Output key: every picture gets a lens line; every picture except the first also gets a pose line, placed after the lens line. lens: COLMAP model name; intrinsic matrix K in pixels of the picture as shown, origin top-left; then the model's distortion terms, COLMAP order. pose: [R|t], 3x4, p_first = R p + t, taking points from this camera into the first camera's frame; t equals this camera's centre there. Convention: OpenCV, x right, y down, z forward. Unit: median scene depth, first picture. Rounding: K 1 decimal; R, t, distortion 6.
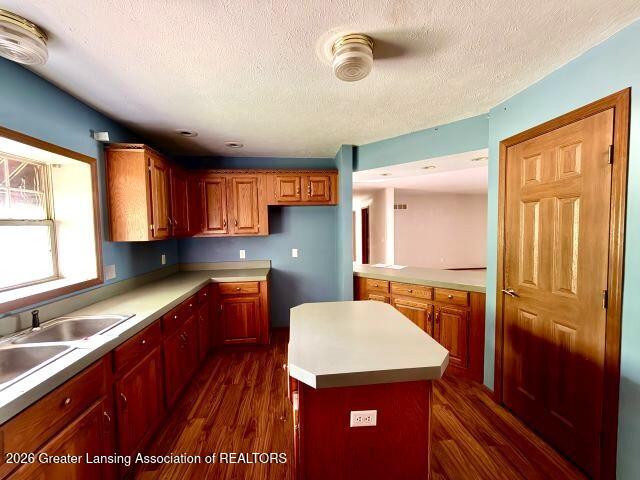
lens RADIAL K [[256.8, 0, 320.6], [0, 256.8, 242.1], [0, 0, 1]] dist [-0.000745, 0.000022]
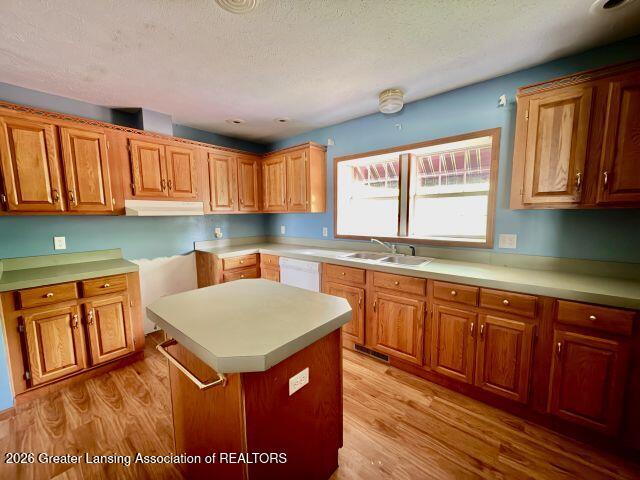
lens RADIAL K [[256.8, 0, 320.4], [0, 256.8, 237.7], [0, 0, 1]] dist [-0.000745, 0.000022]
pose [[-0.726916, 0.113643, -0.677258, 0.371066], [0.000411, 0.986284, 0.165056, -0.061024], [0.686726, 0.119704, -0.716993, 1.269069]]
